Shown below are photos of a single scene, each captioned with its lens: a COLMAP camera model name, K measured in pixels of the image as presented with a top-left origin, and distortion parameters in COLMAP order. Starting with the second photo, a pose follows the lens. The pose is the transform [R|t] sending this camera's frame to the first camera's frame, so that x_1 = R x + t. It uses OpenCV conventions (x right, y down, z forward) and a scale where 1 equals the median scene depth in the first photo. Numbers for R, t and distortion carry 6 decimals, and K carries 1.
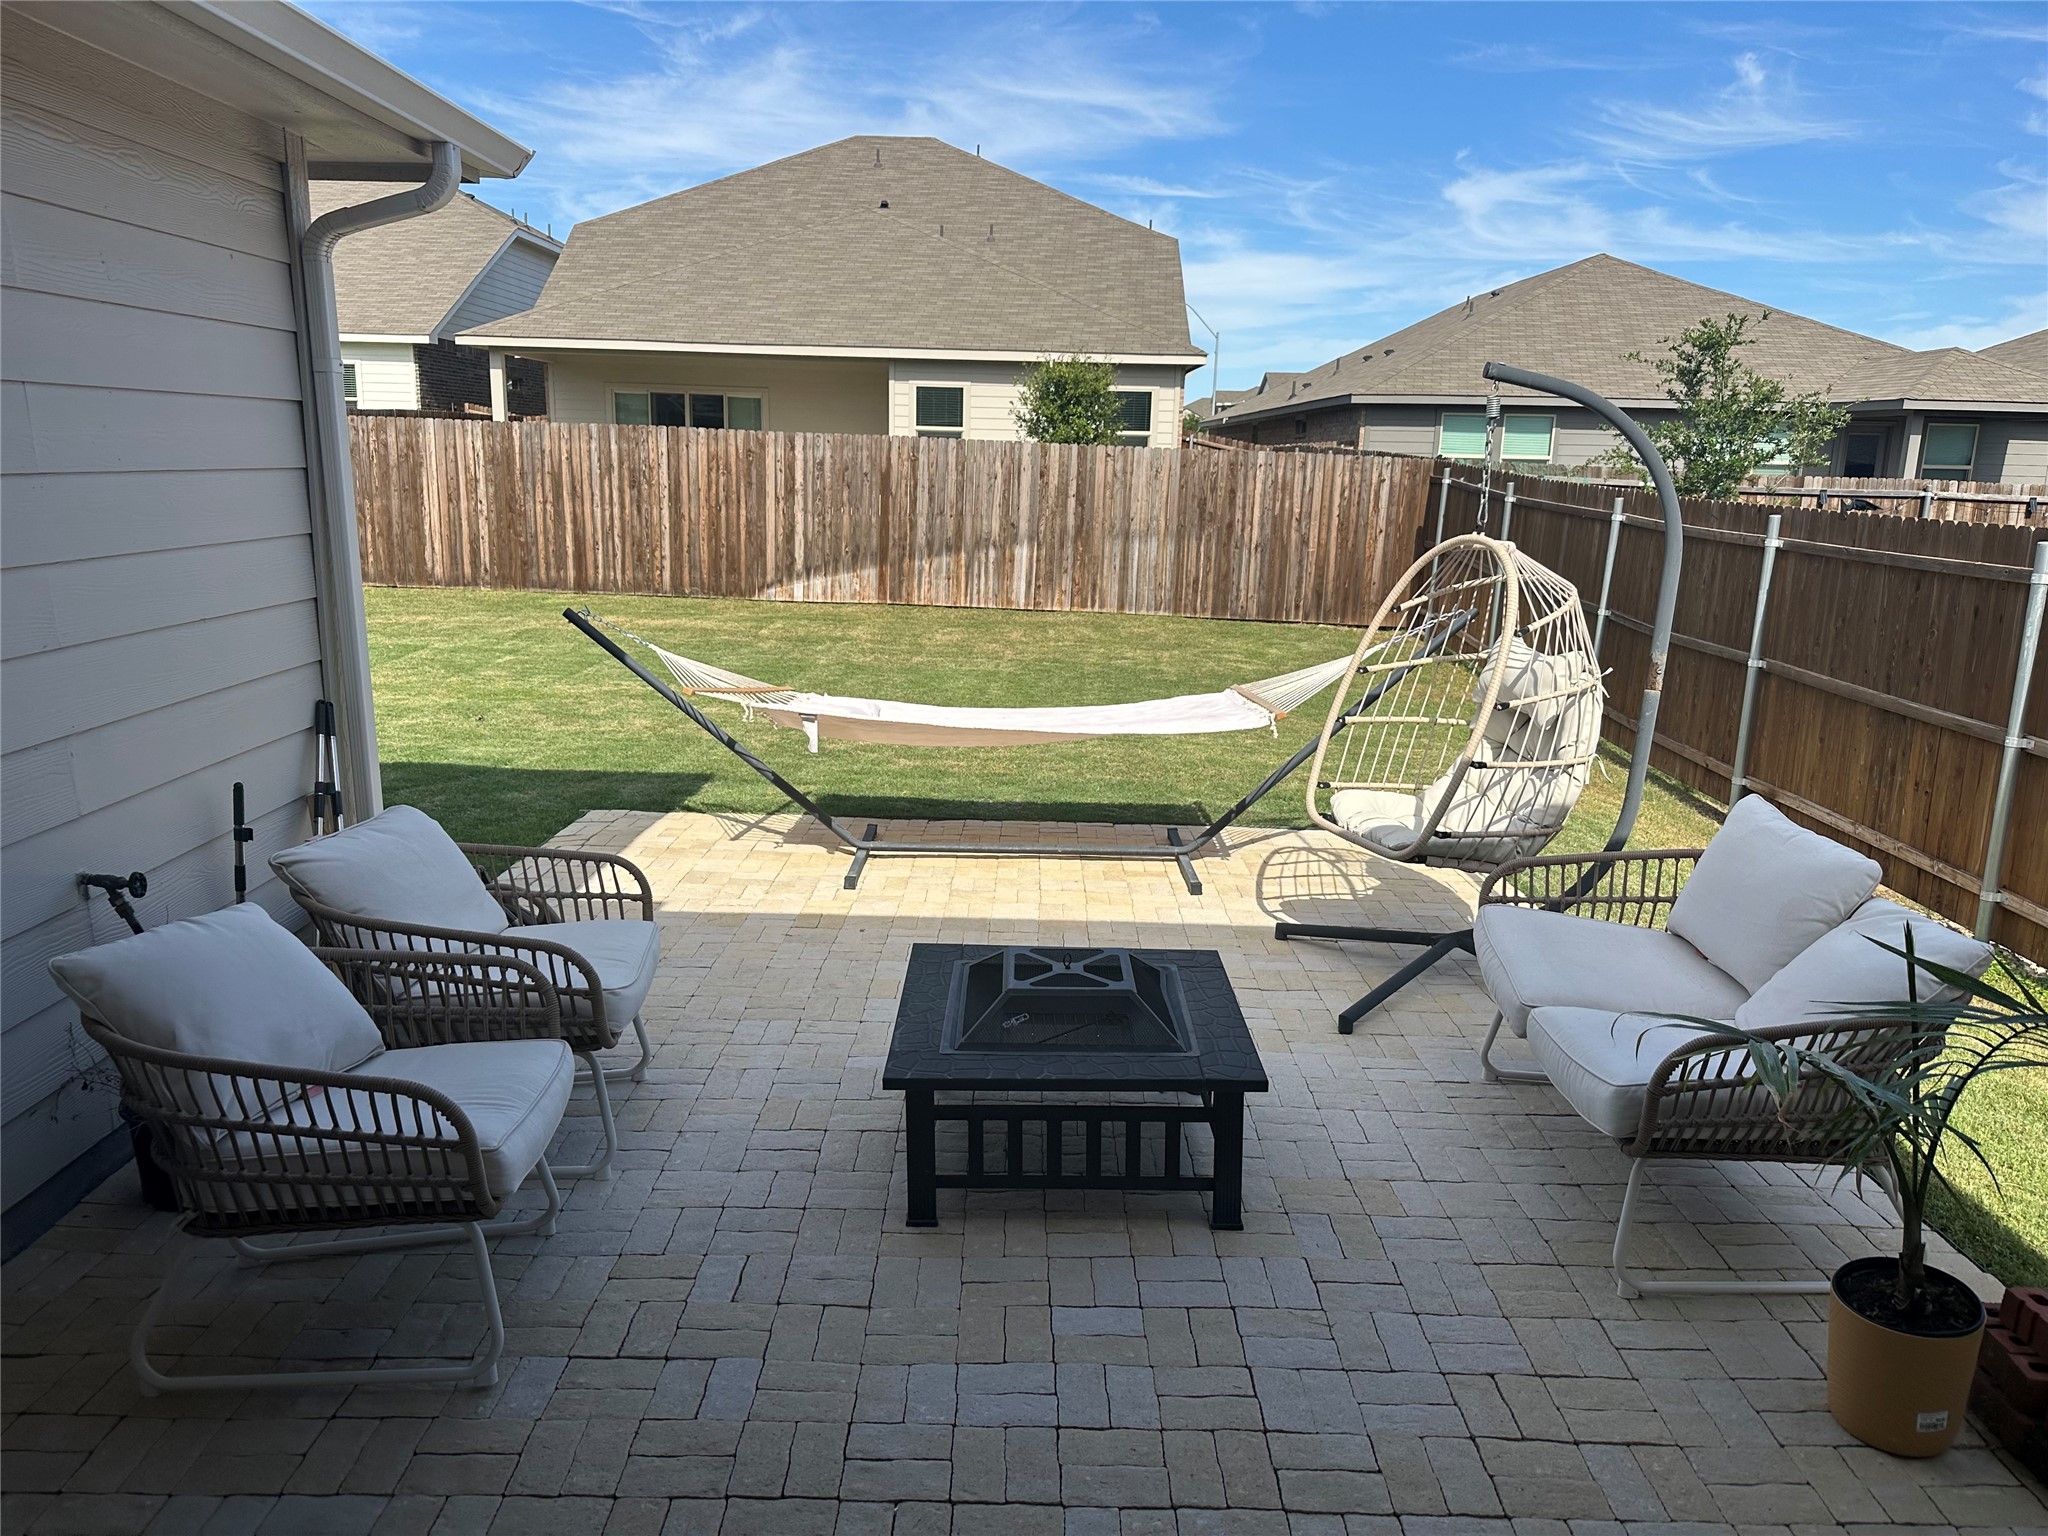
lens RADIAL K [[1419.4, 0, 1026.8], [0, 1419.4, 776.6], [0, 0, 1]] dist [0.033780, -0.047630]
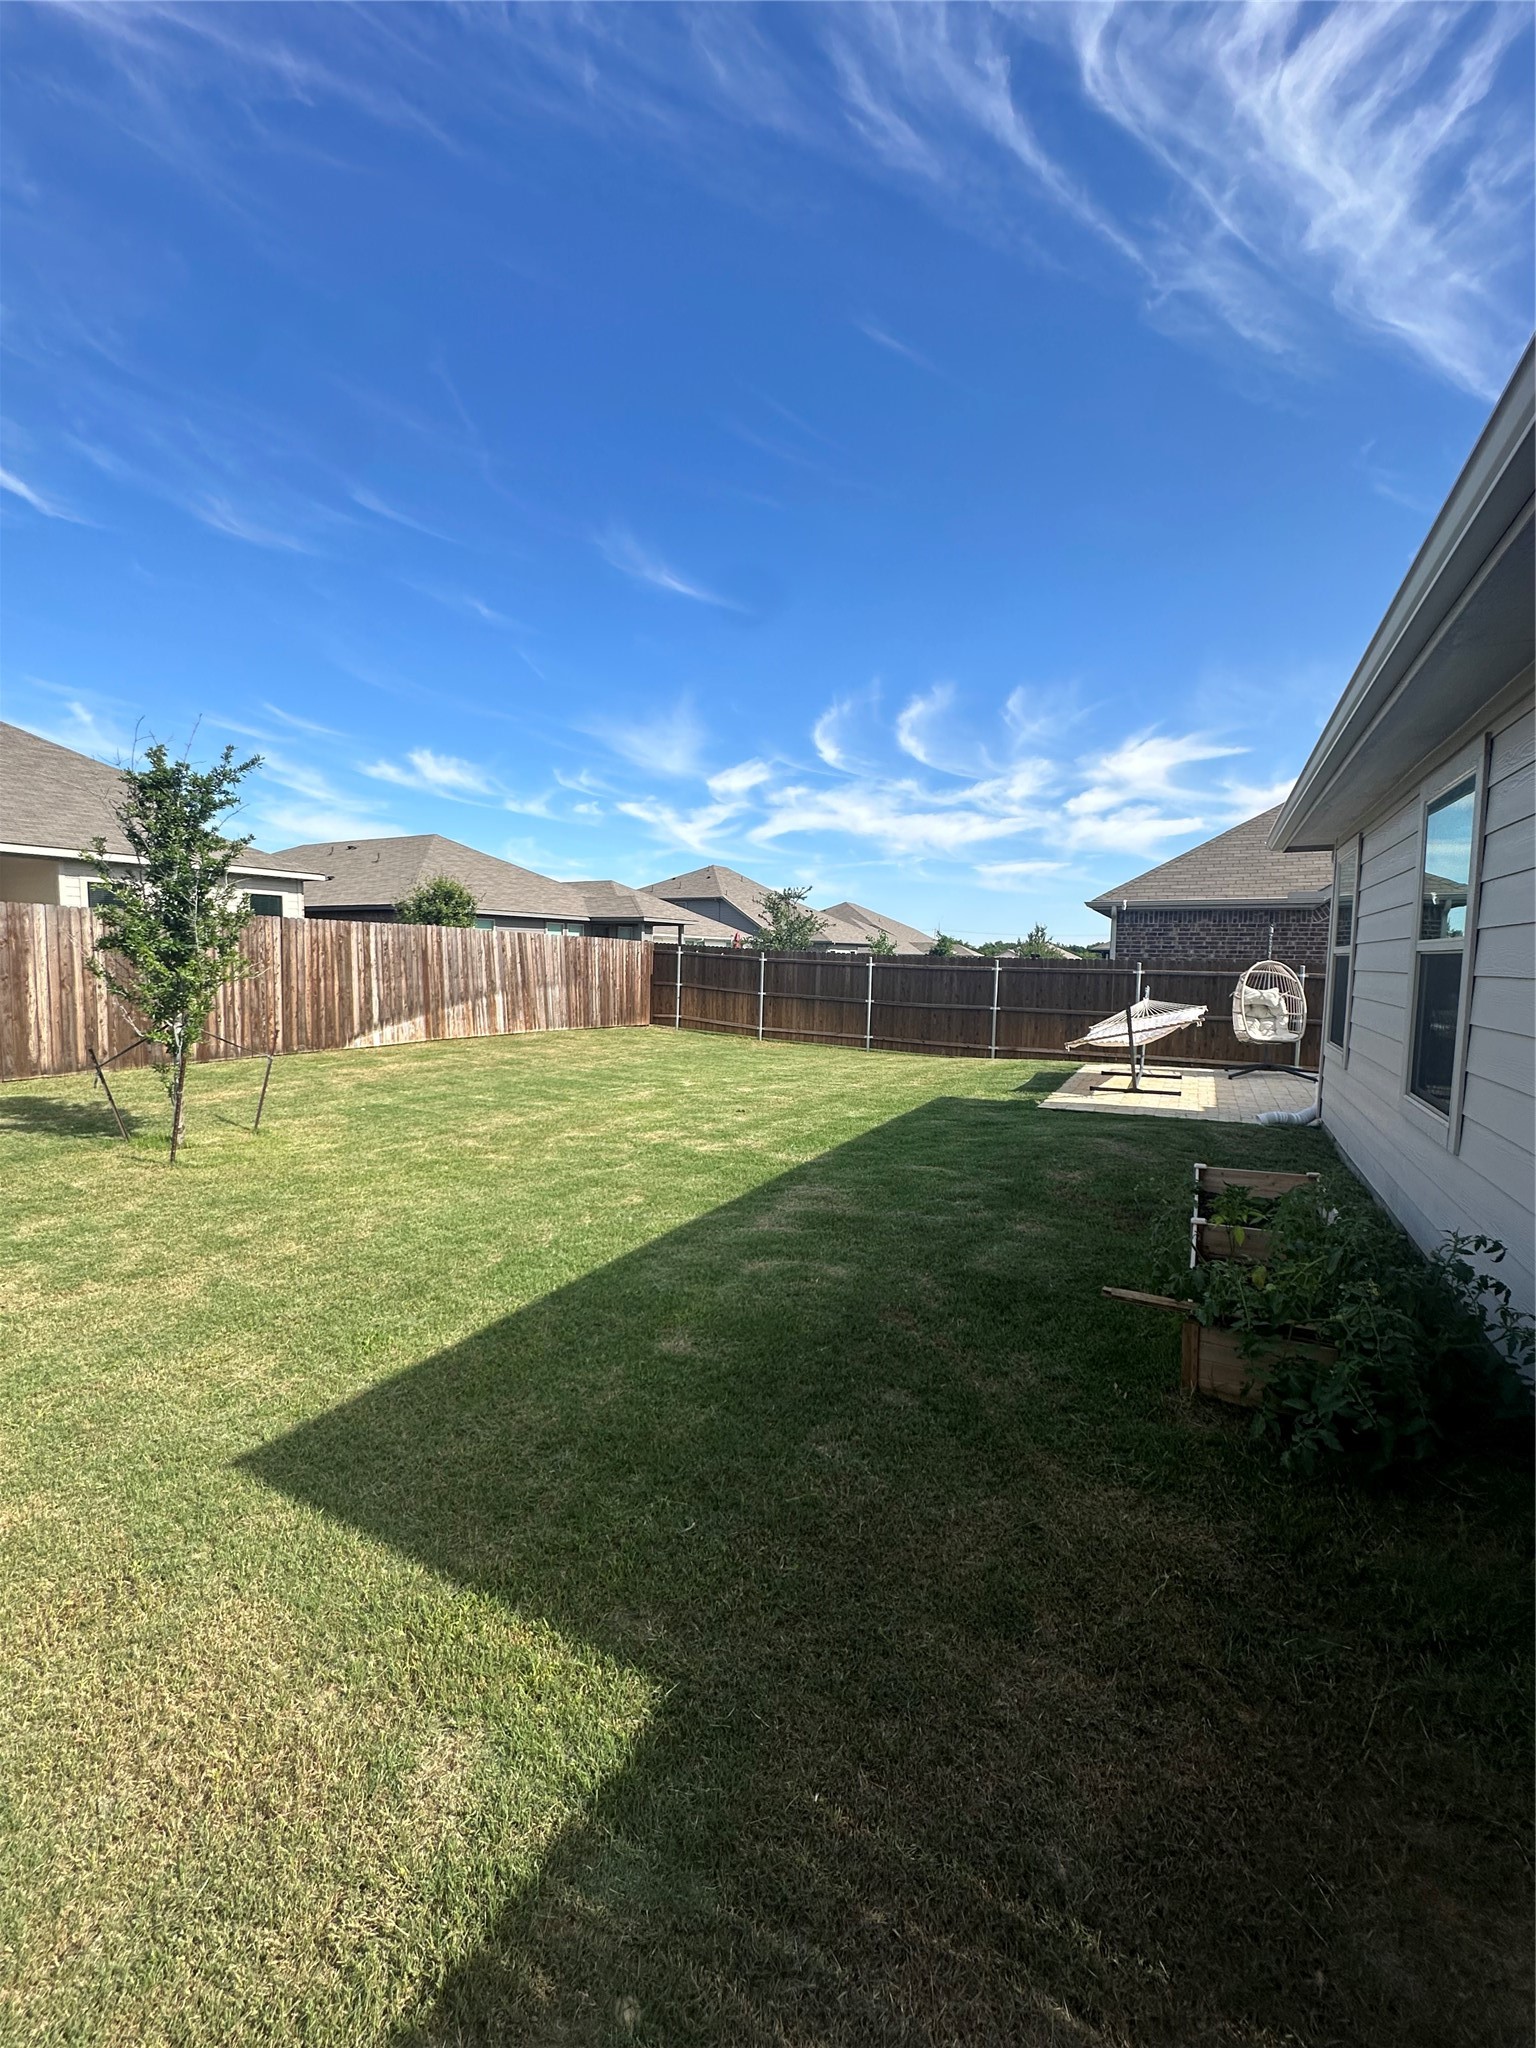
lens RADIAL K [[812.6, 0, 781.3], [0, 812.6, 1025.8], [0, 0, 1]] dist [-0.013798, 0.001271]
pose [[0.433373, -0.096007, 0.896086, -0.683354], [0.194383, 0.980863, 0.011081, -0.077120], [-0.880002, 0.169382, 0.443742, 0.326217]]
